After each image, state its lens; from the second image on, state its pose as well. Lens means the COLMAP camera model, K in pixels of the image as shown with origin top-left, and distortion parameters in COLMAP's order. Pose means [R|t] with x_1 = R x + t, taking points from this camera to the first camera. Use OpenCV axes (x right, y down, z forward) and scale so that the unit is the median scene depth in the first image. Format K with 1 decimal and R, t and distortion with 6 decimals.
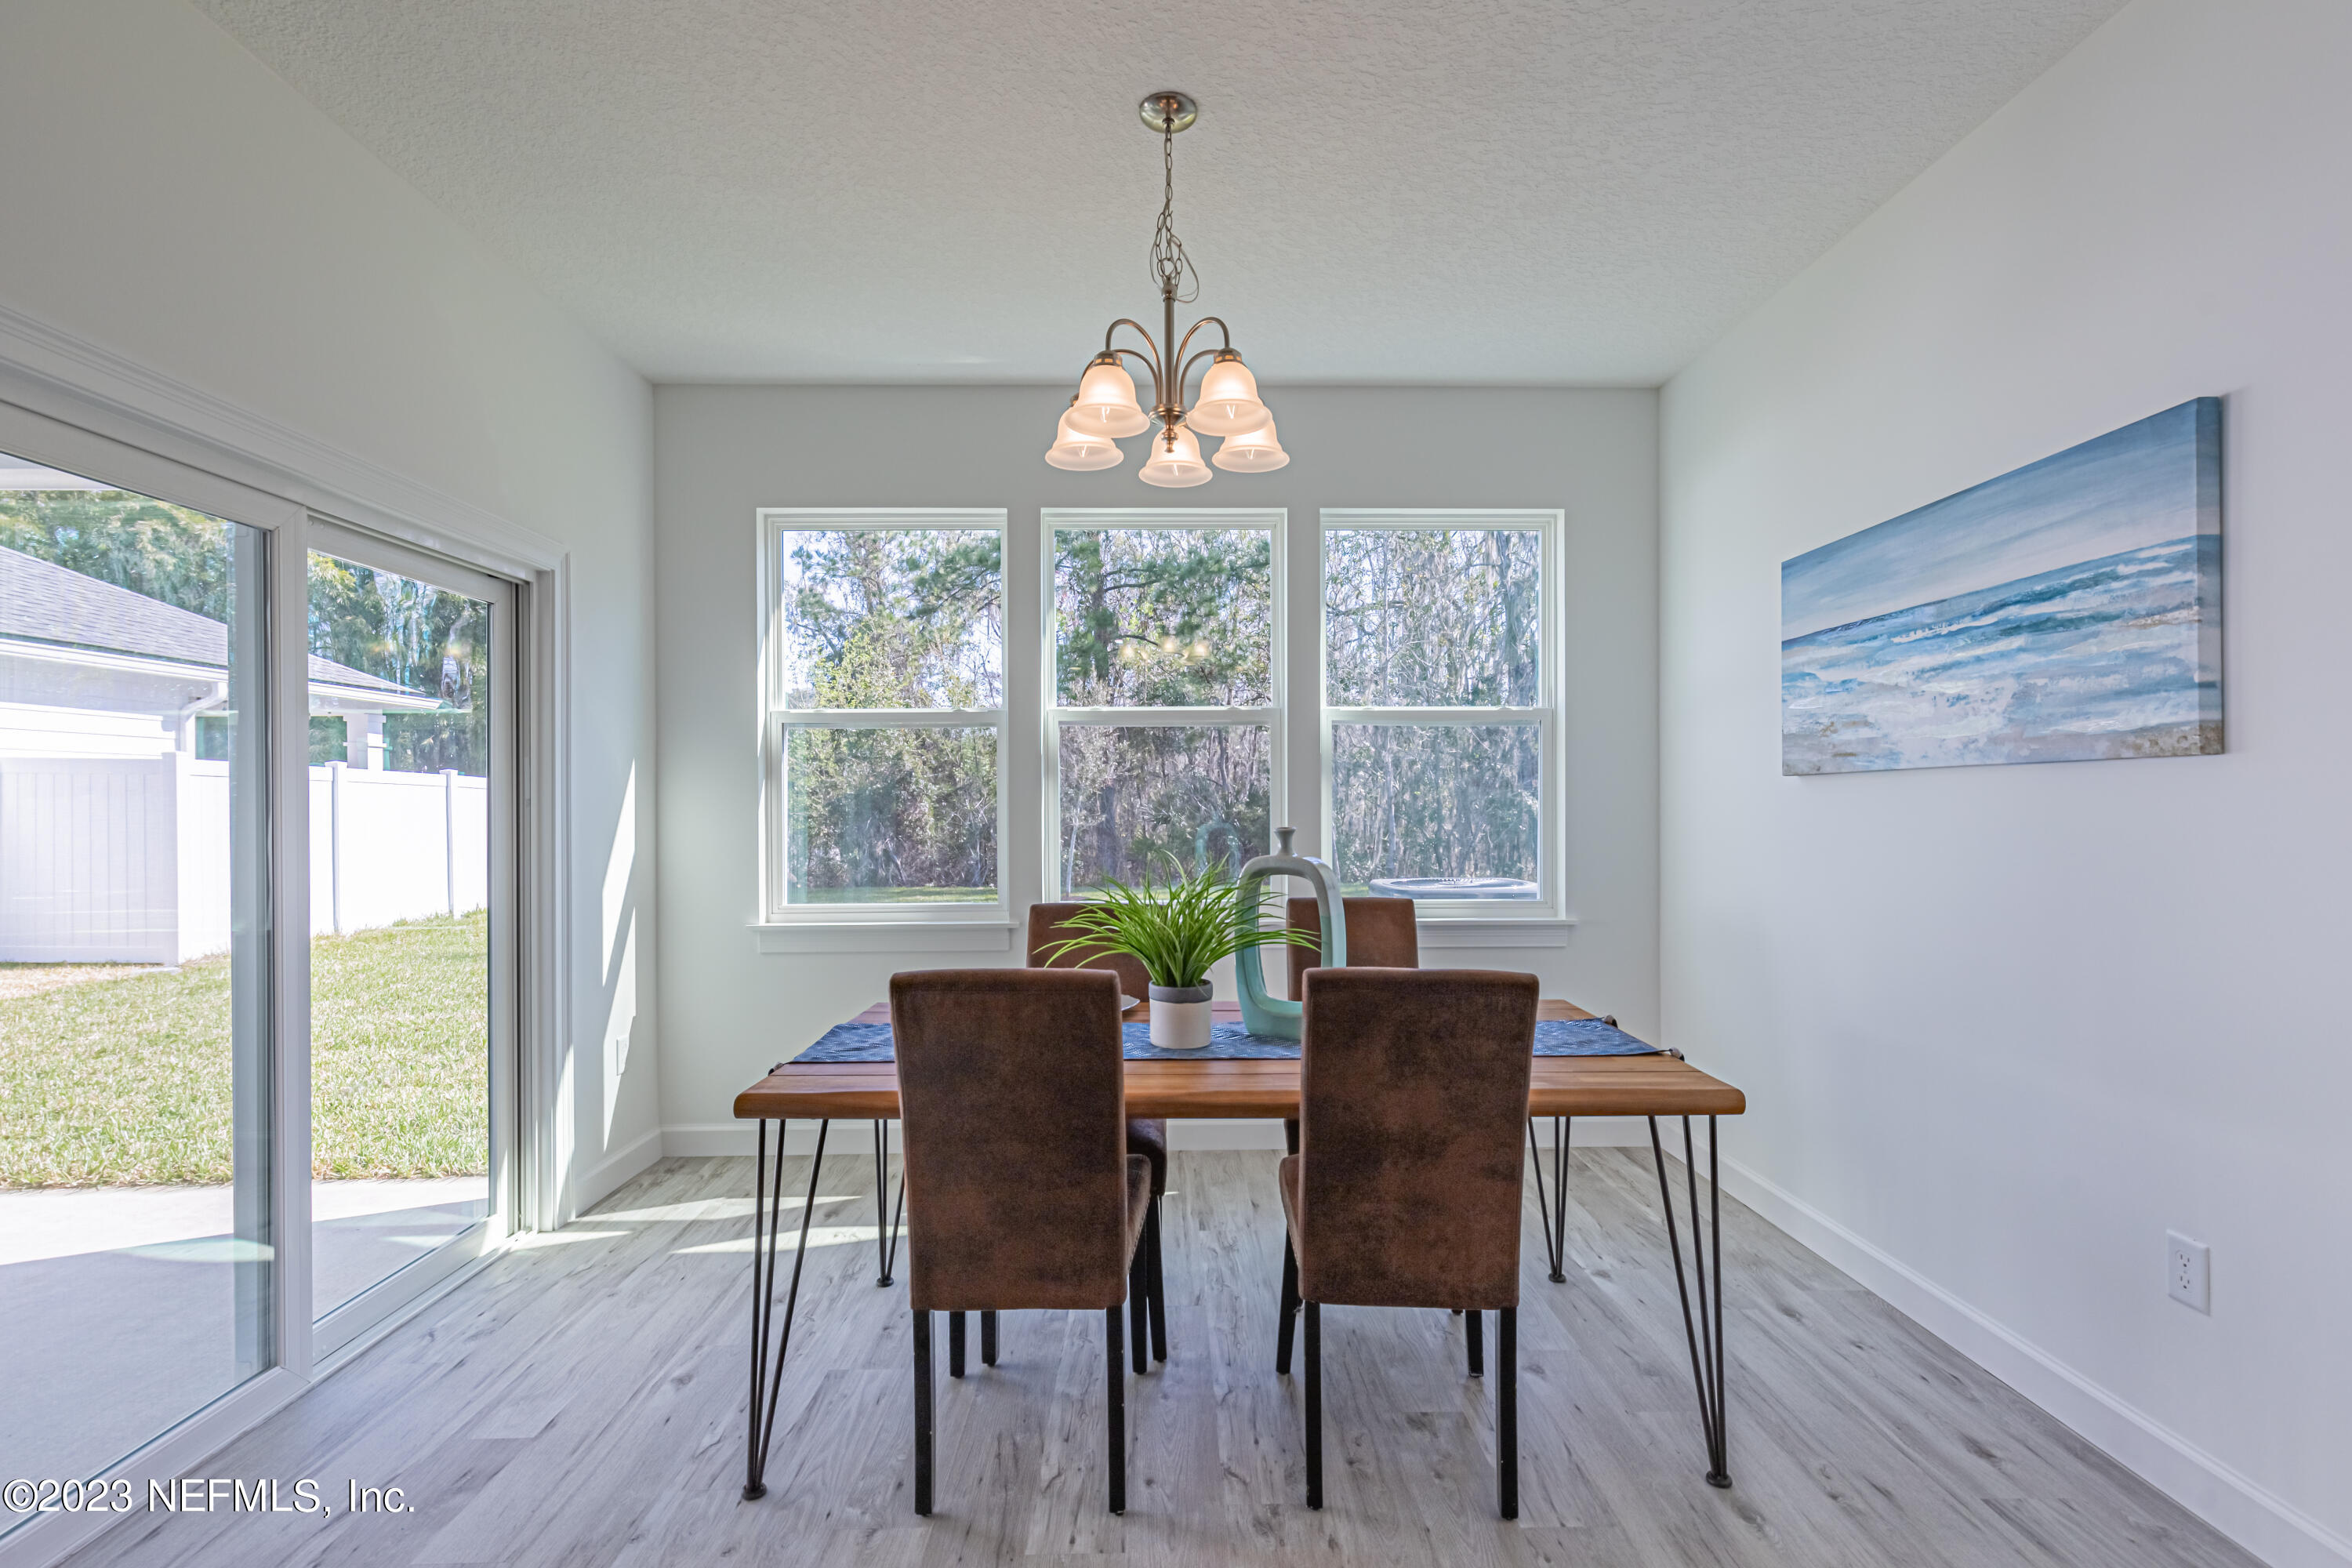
lens RADIAL K [[1062.2, 0, 1183.4], [0, 1062.2, 802.8], [0, 0, 1]] dist [0.009168, -0.001251]
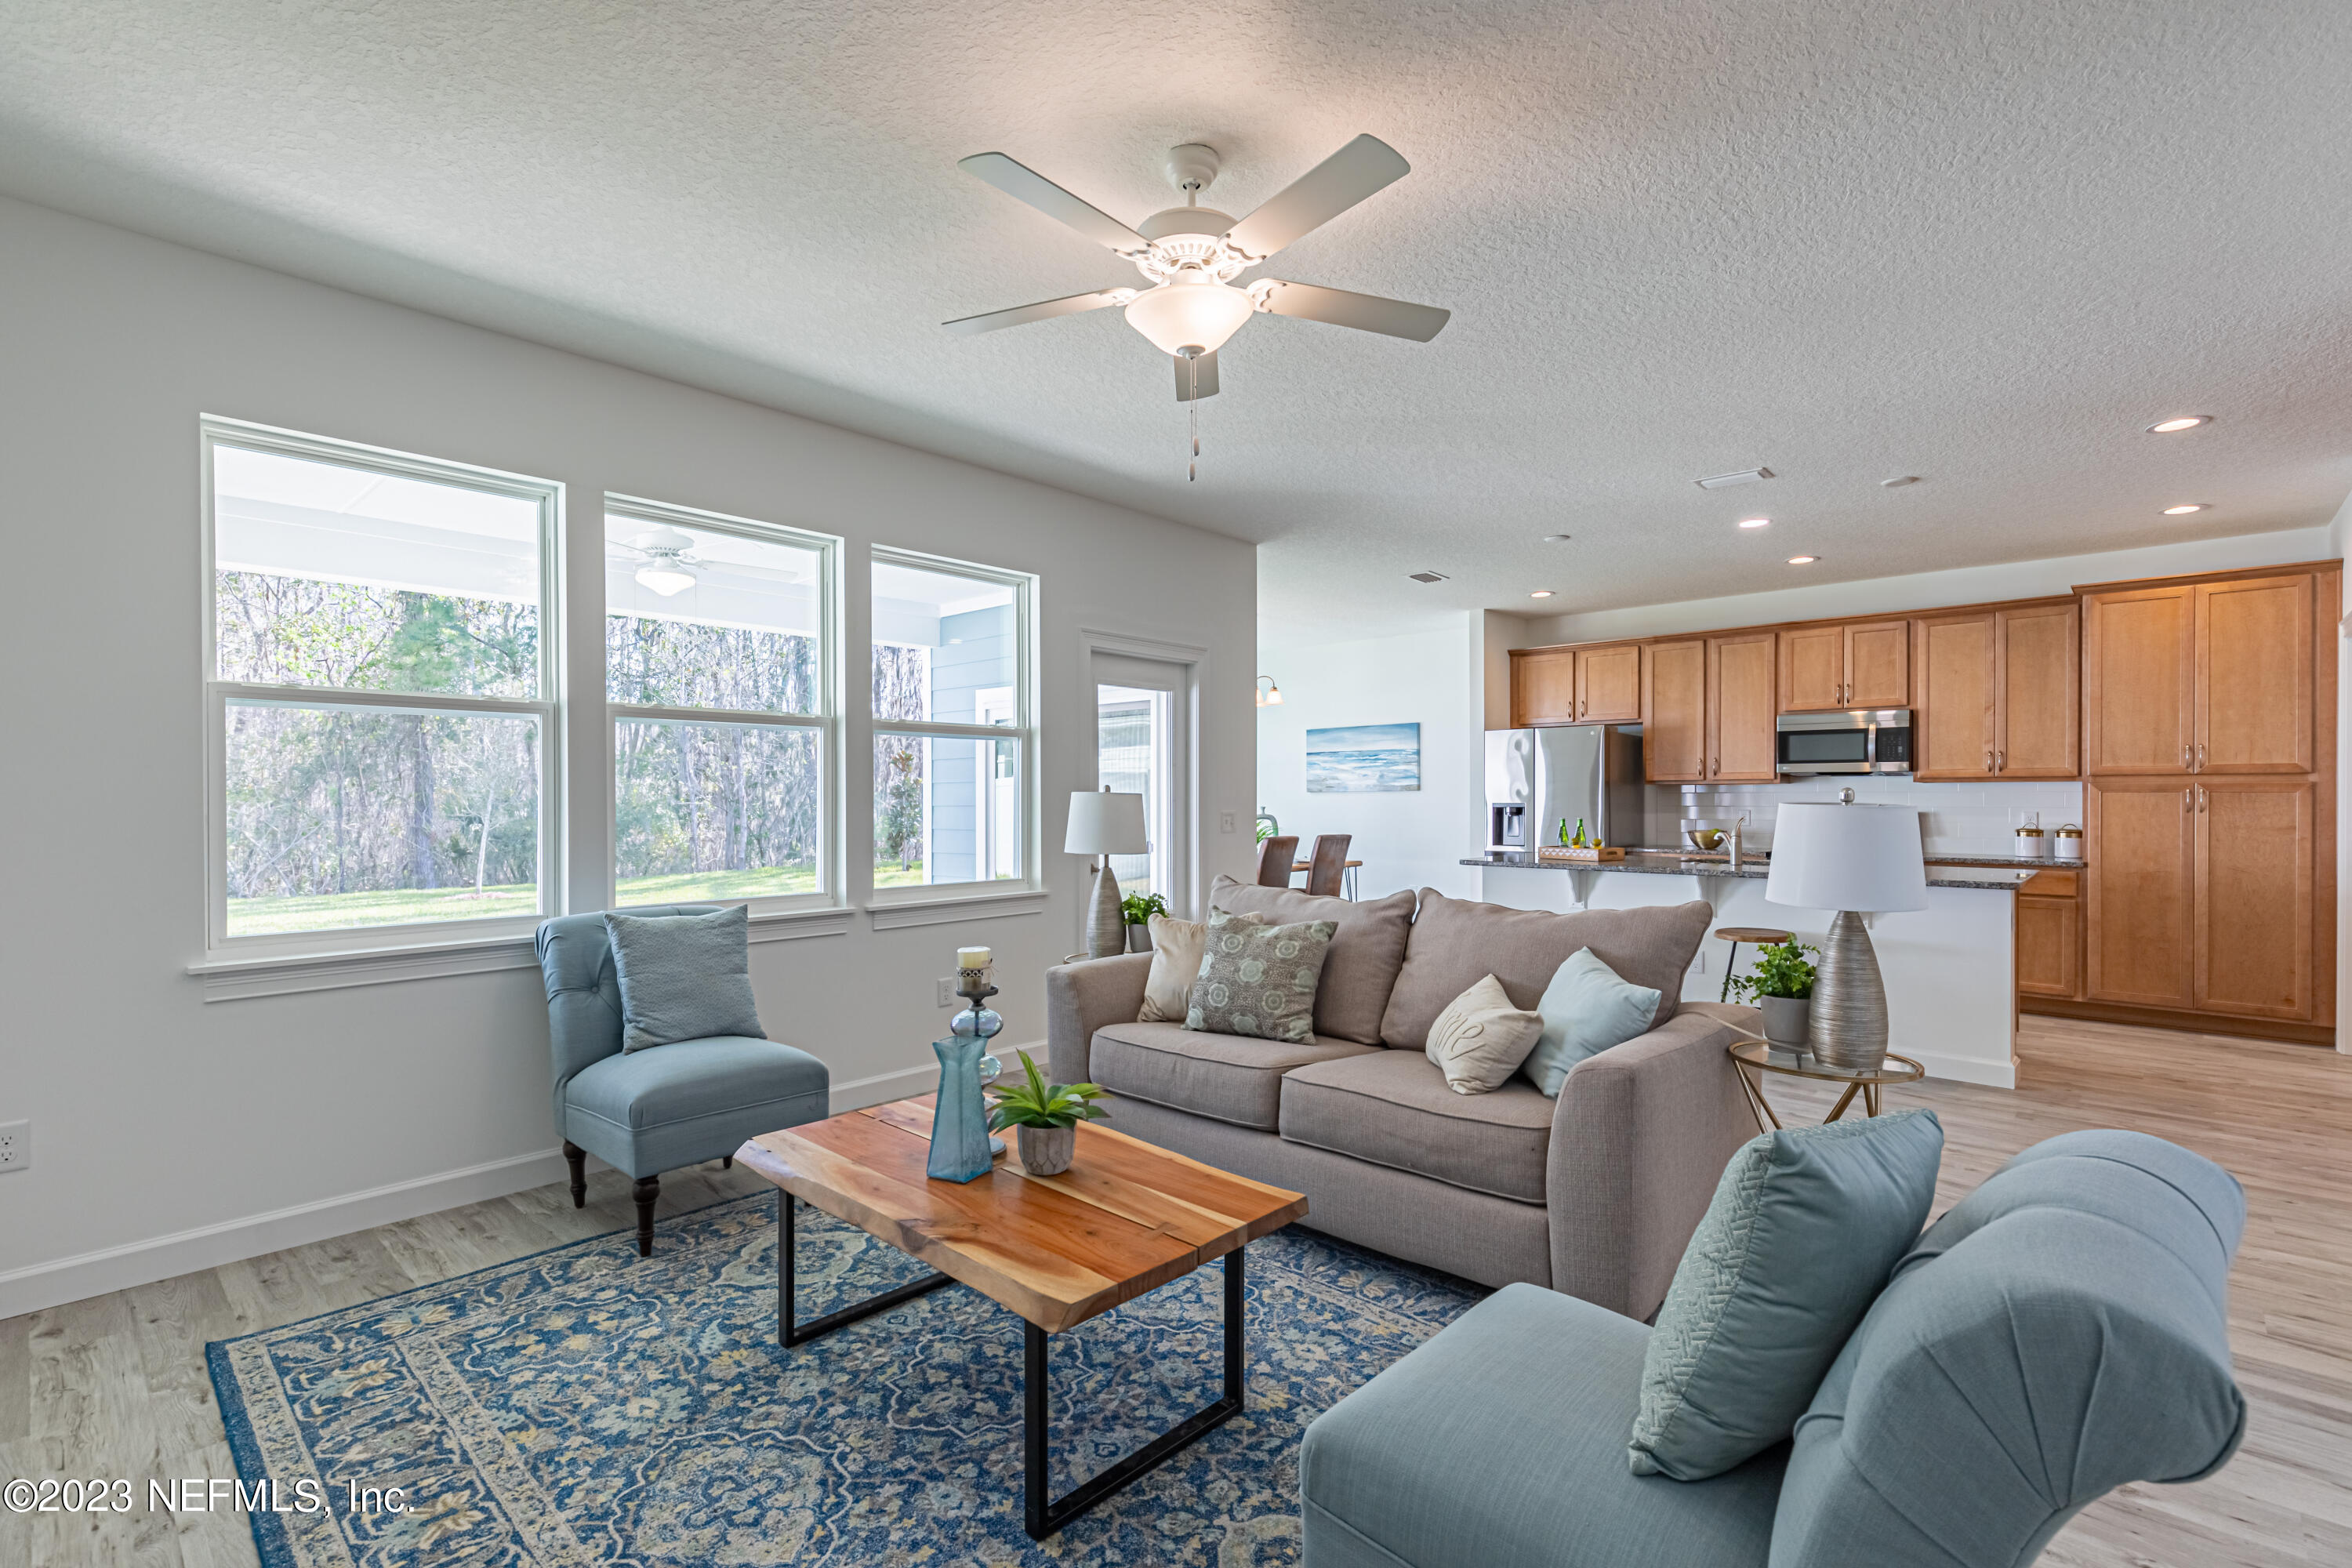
lens RADIAL K [[1062.2, 0, 1183.4], [0, 1062.2, 802.8], [0, 0, 1]] dist [0.009168, -0.001251]
pose [[0.694329, 0.003097, 0.719651, -2.737896], [-0.004097, 0.999992, -0.000352, 0.014155], [-0.719646, -0.002704, 0.694336, -1.364923]]
